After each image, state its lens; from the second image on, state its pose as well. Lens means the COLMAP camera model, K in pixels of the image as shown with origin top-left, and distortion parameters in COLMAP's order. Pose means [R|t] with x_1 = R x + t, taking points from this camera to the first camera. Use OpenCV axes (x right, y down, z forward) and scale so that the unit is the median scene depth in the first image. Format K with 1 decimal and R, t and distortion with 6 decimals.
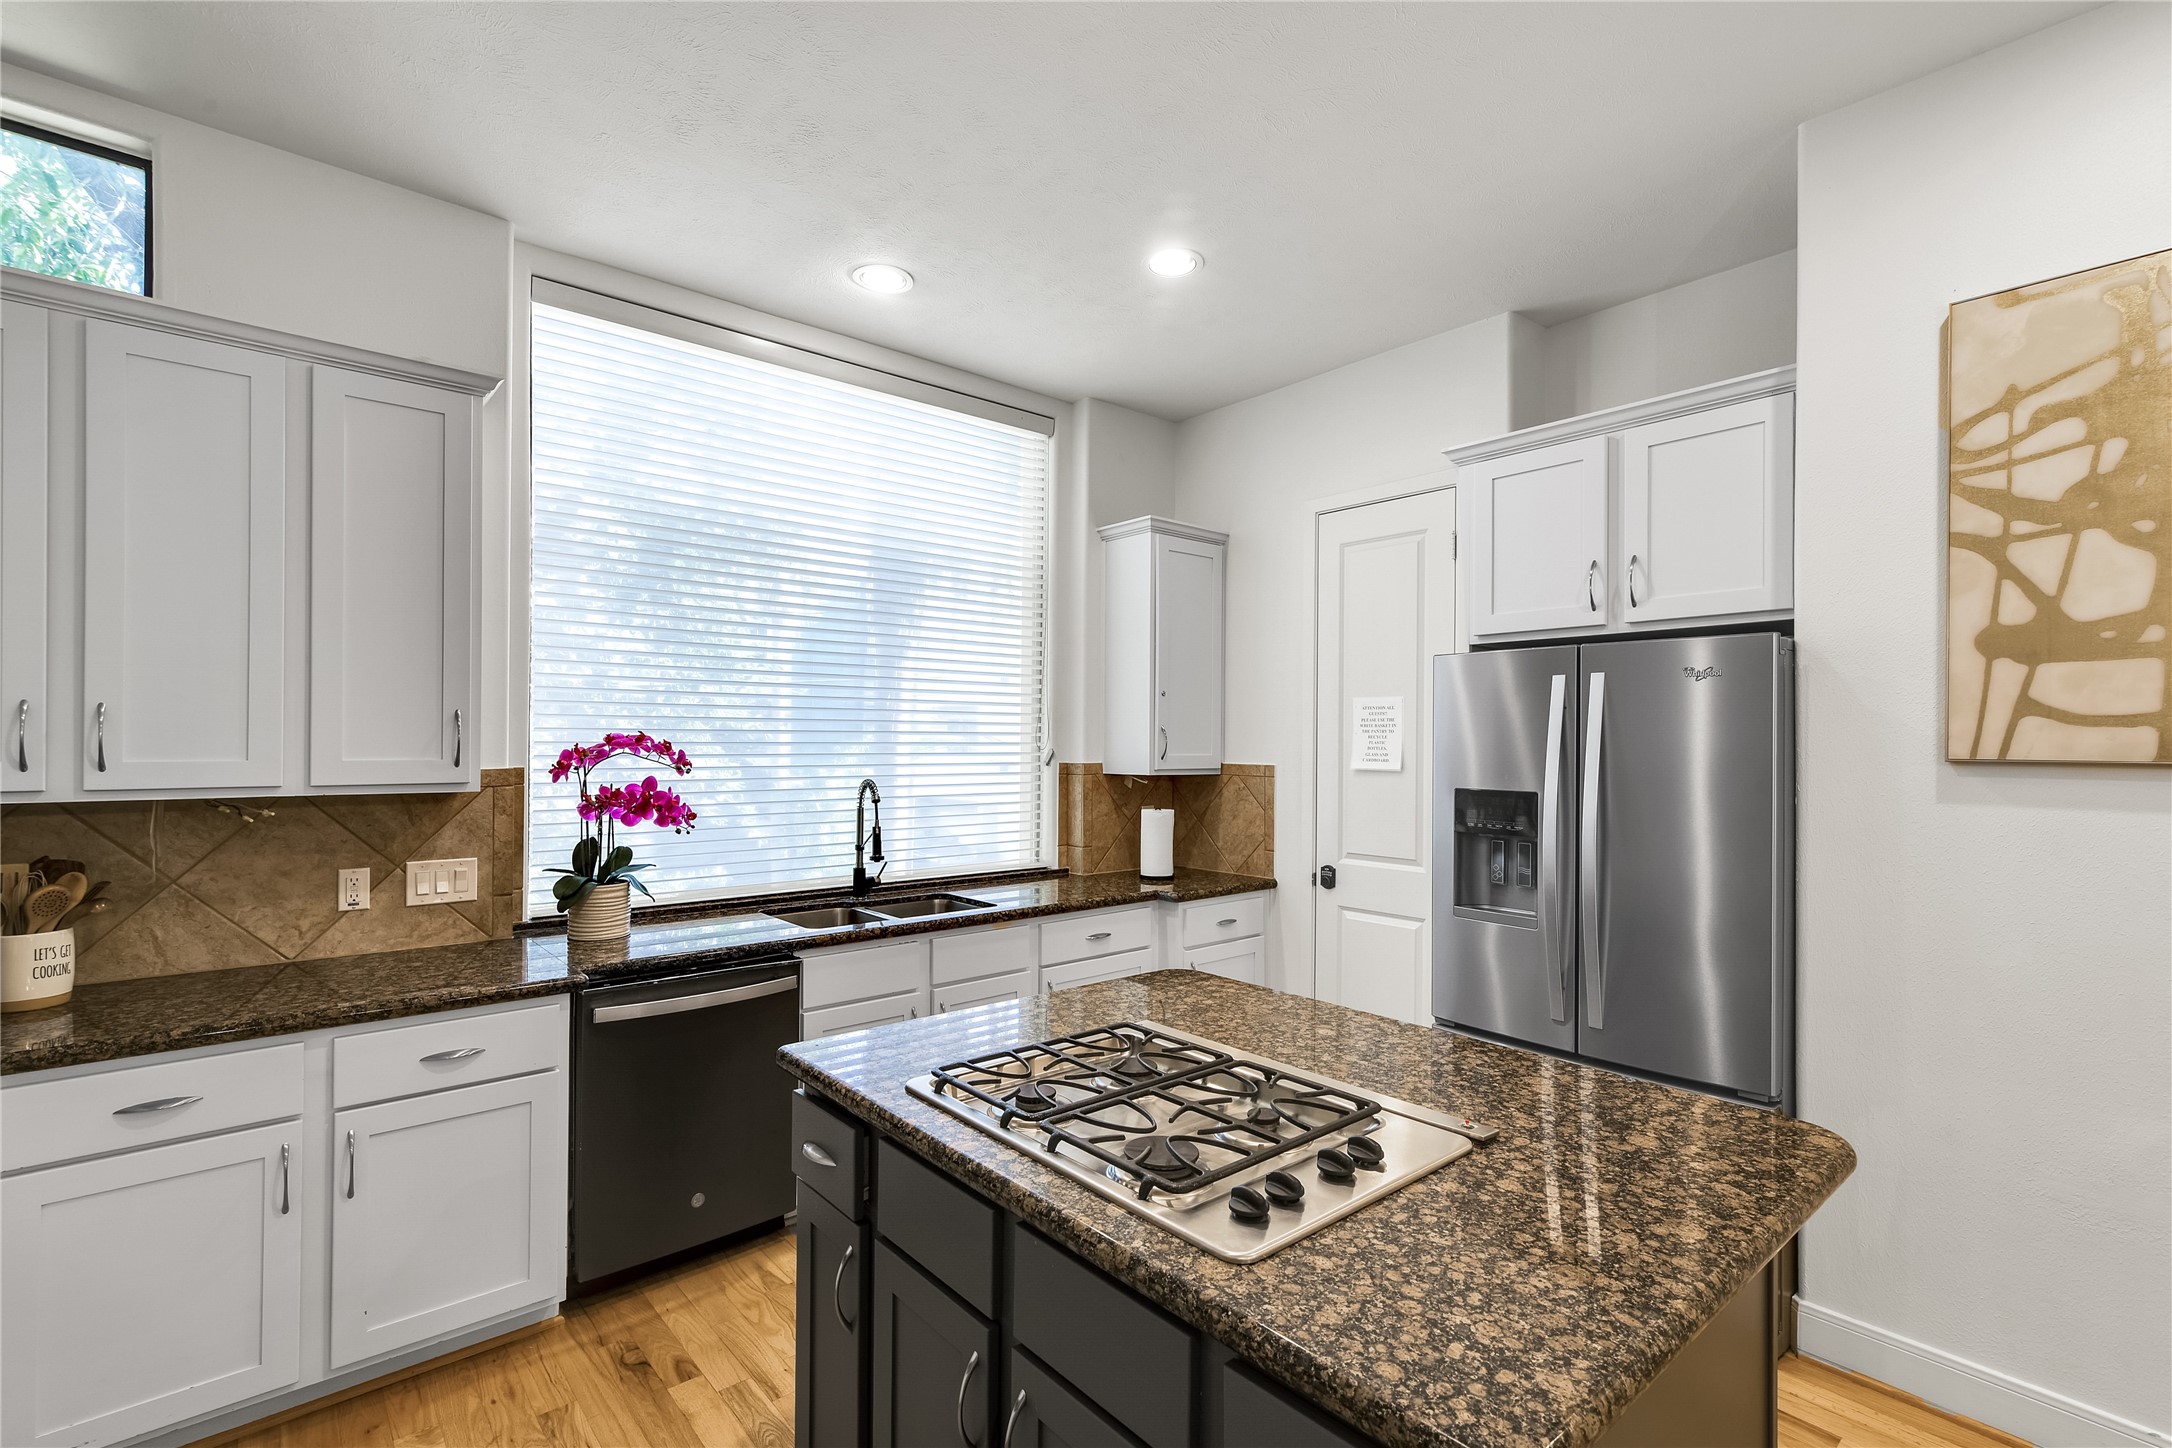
lens RADIAL K [[986.8, 0, 1088.3], [0, 986.8, 742.1], [0, 0, 1]] dist [-0.006842, 0.005938]
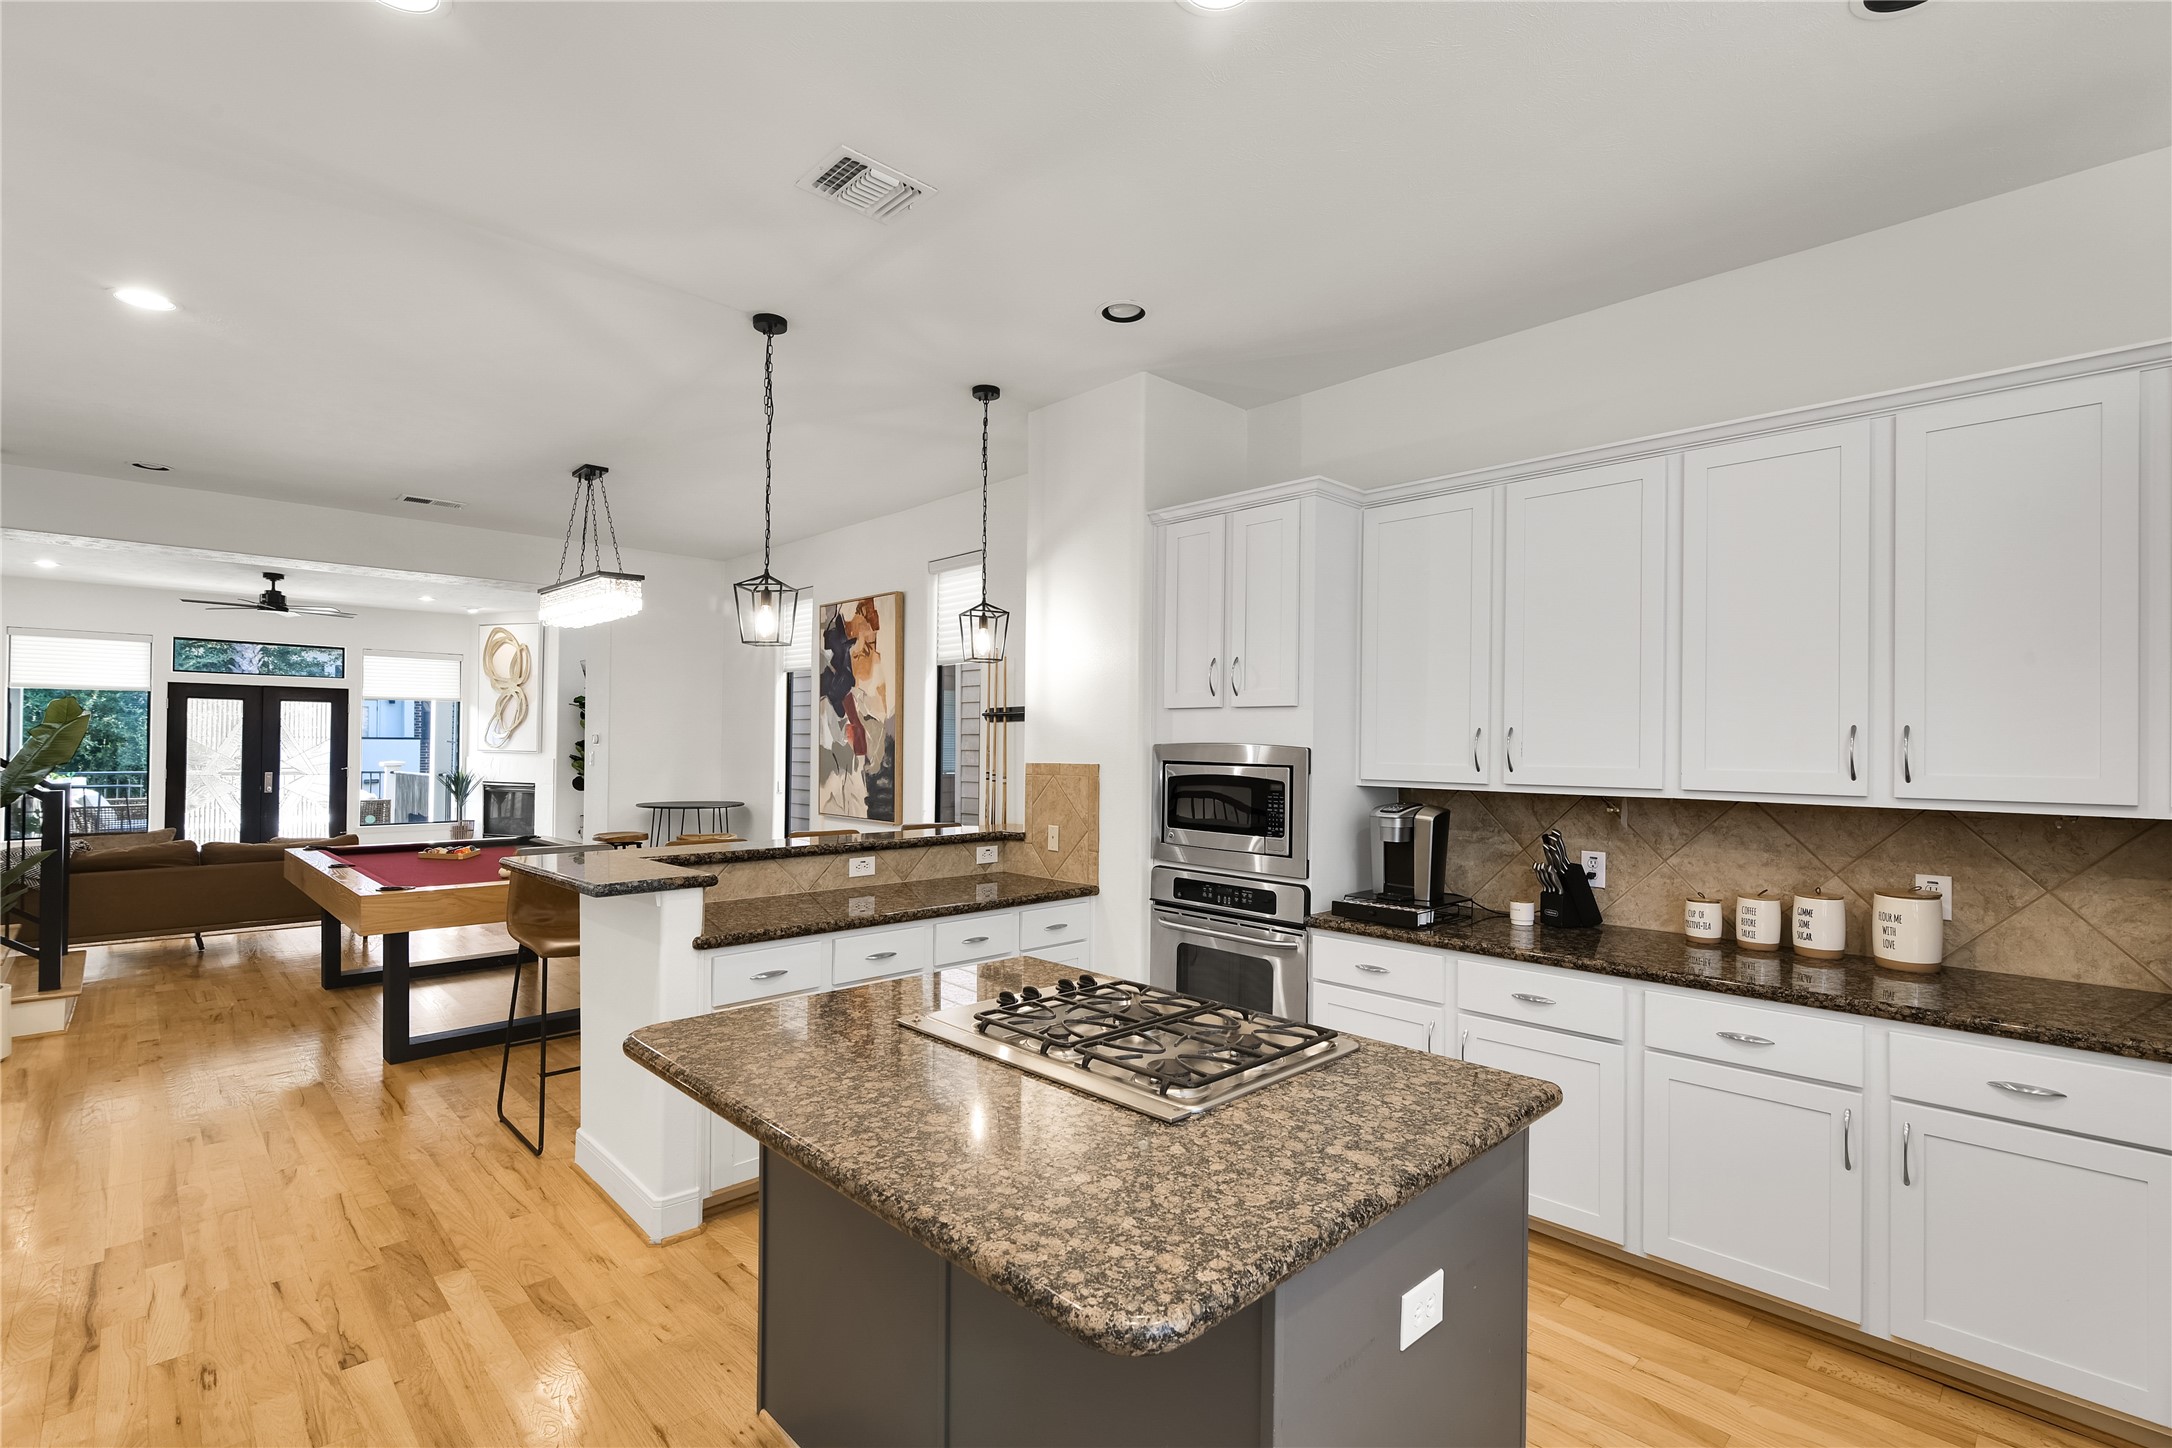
lens RADIAL K [[986.8, 0, 1098.3], [0, 986.8, 735.1], [0, 0, 1]] dist [-0.006842, 0.005938]
pose [[-0.996670, -0.017693, -0.079598, 0.133347], [-0.016774, 0.999785, -0.012195, 0.000609], [0.079797, -0.010819, -0.996752, 1.305534]]
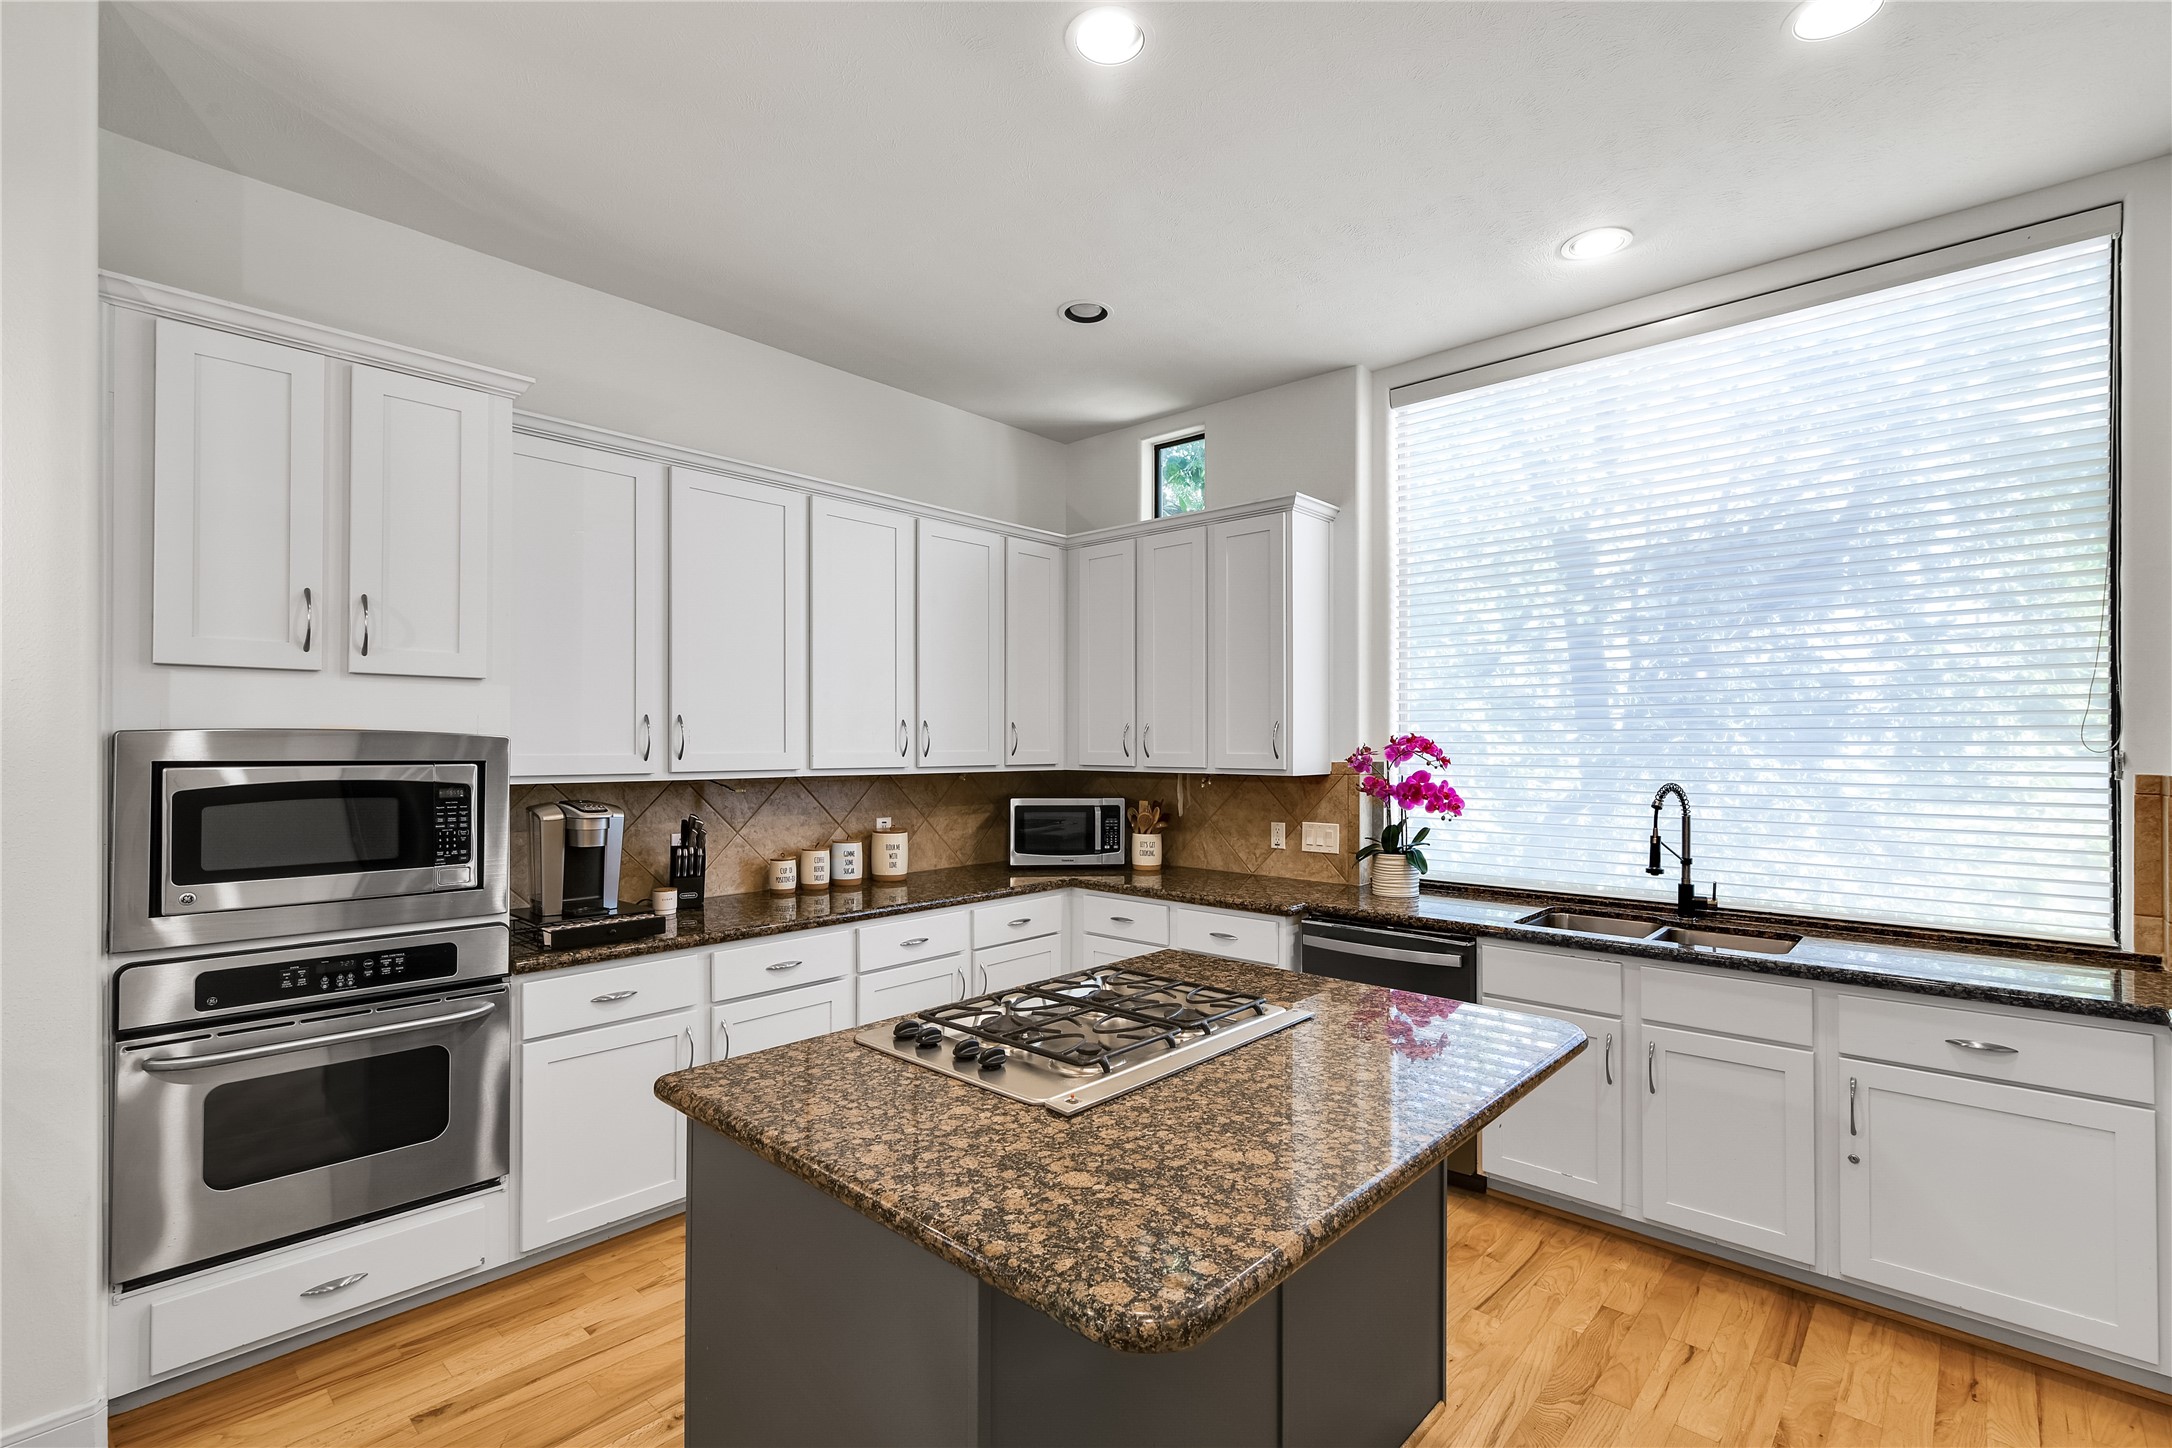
lens RADIAL K [[986.8, 0, 1076.6], [0, 986.8, 734.3], [0, 0, 1]] dist [-0.006842, 0.005938]
pose [[0.121235, -0.013749, -0.992529, 0.774755], [-0.000170, 0.999904, -0.013872, 0.008246], [0.992624, 0.001851, 0.121221, 0.474835]]
